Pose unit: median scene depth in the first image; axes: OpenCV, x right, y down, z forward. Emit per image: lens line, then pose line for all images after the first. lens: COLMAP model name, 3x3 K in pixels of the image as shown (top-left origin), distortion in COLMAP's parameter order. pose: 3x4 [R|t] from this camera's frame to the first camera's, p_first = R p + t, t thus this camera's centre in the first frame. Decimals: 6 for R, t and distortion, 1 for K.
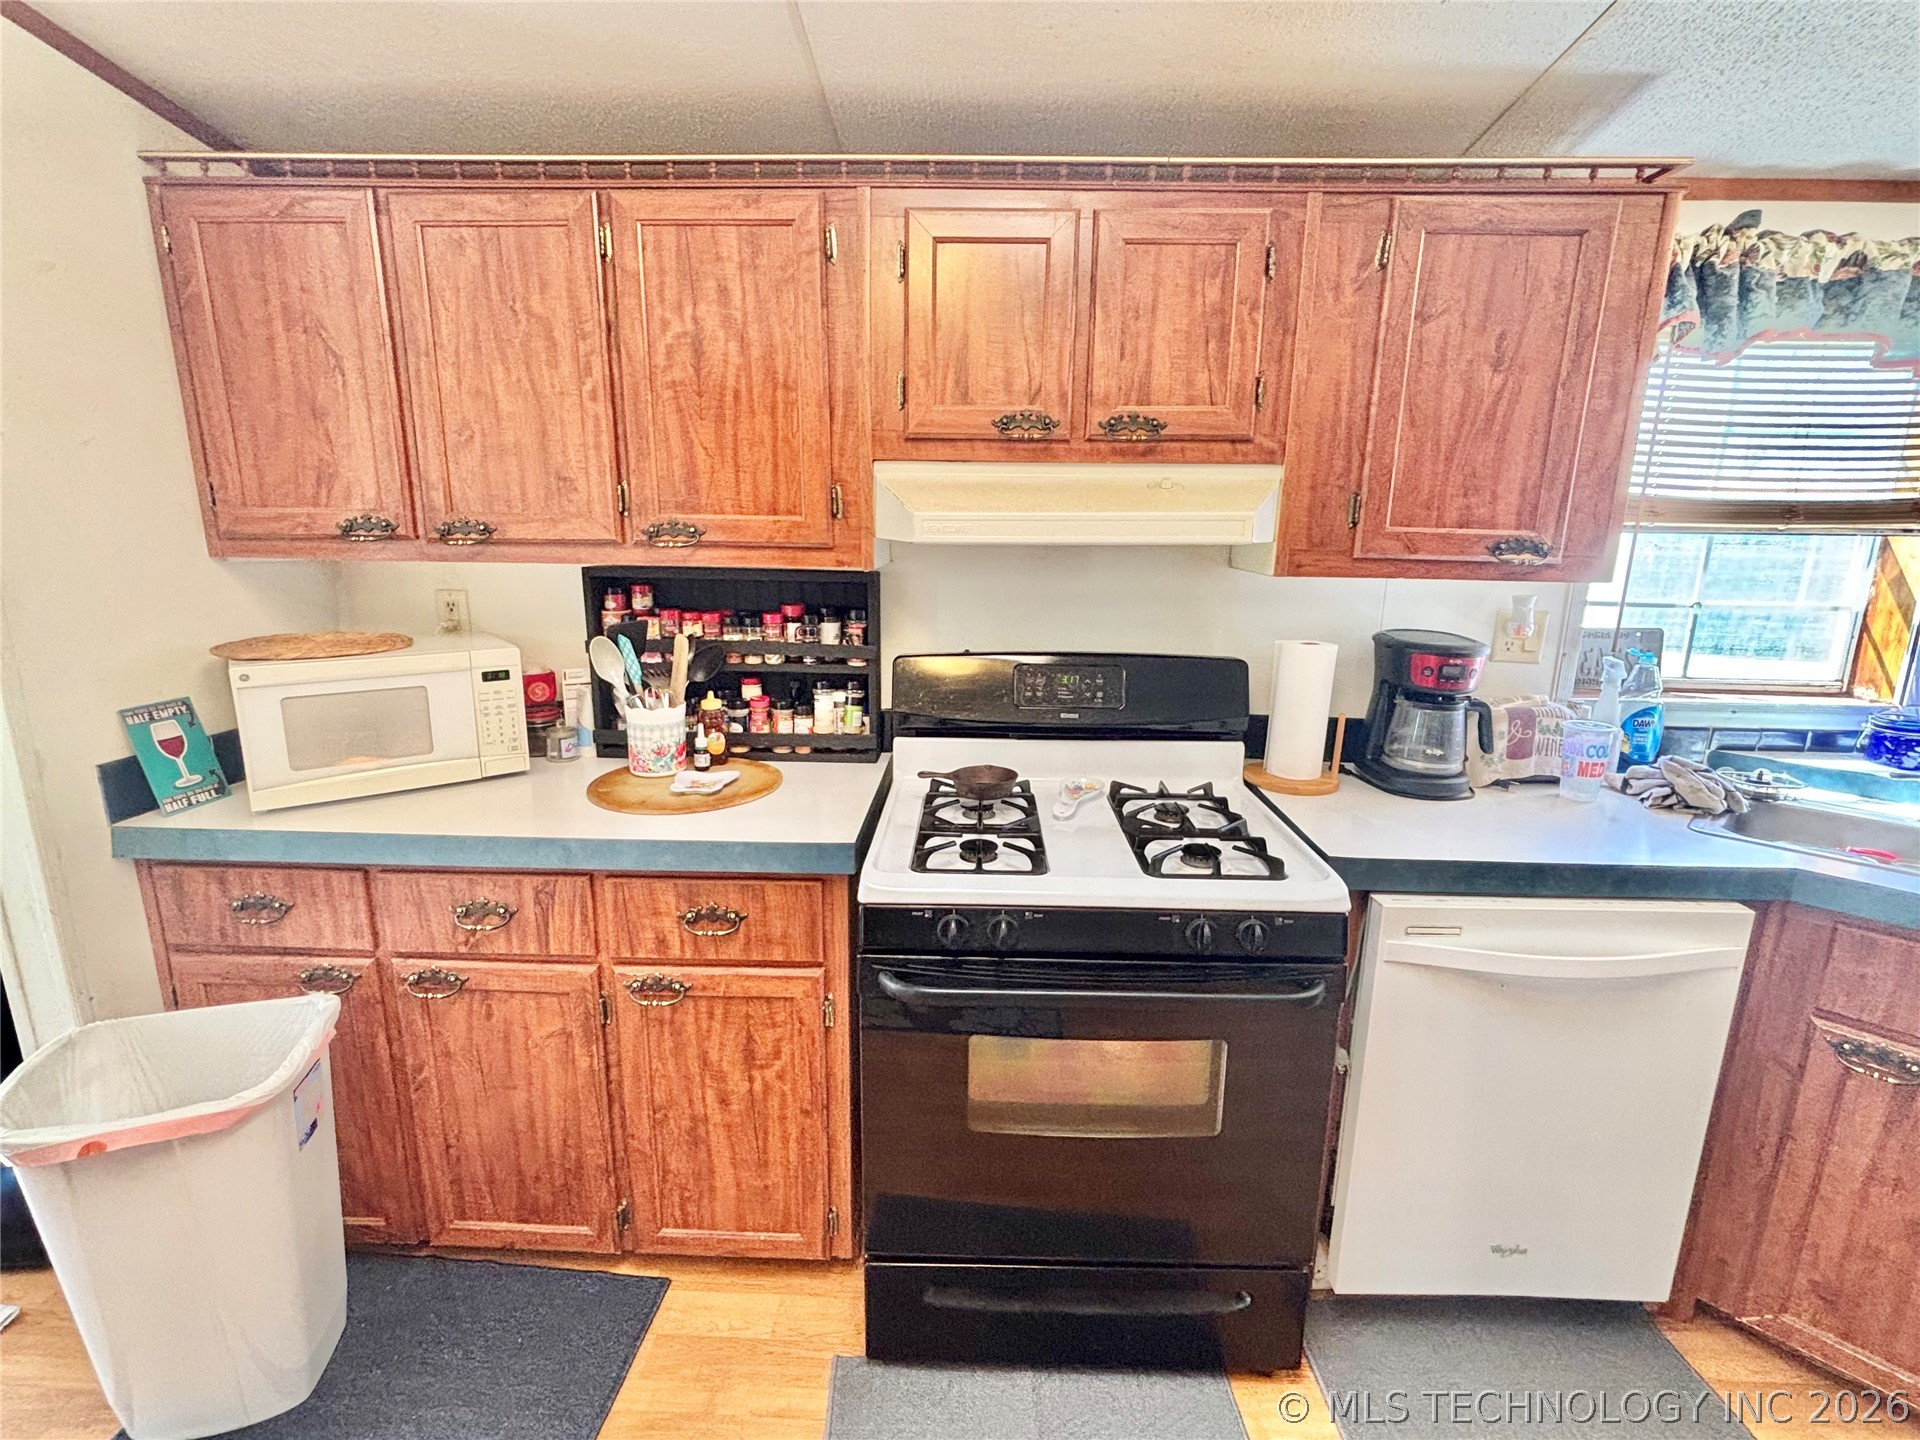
lens RADIAL K [[874.9, 0, 963.1], [0, 874.9, 720.4], [0, 0, 1]] dist [-0.000369, 0.000762]
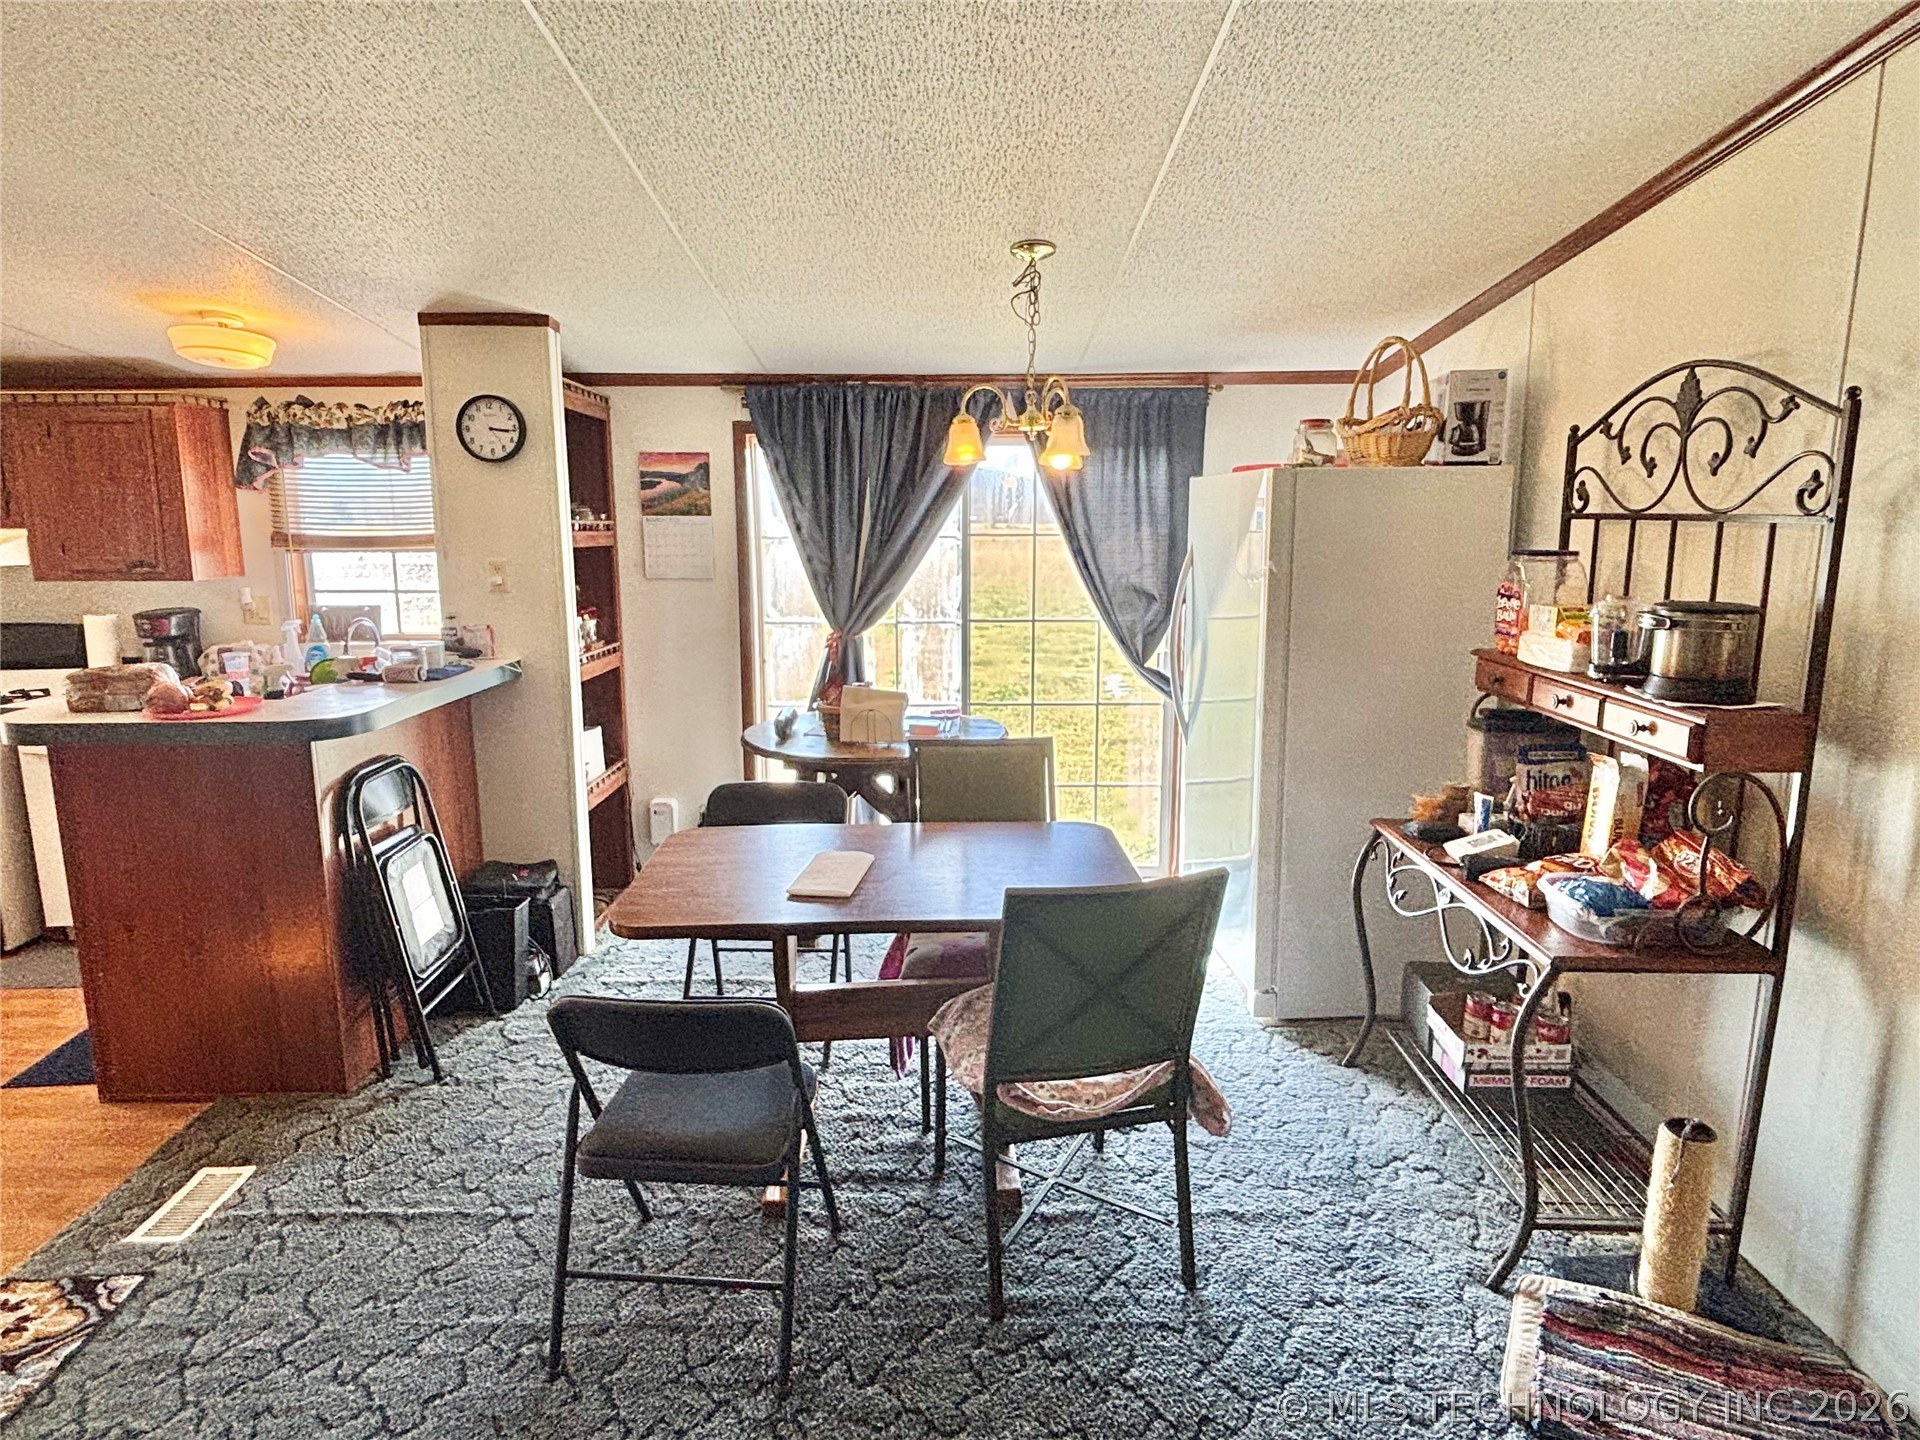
lens RADIAL K [[1136.2, 0, 960.0], [0, 1136.2, 720.0], [0, 0, 1]] dist [0.008300, -0.013840]
pose [[0.999267, -0.022823, 0.030748, 2.466110], [0.024035, 0.998925, -0.039638, 0.320937], [-0.029811, 0.040348, 0.998741, -1.720741]]
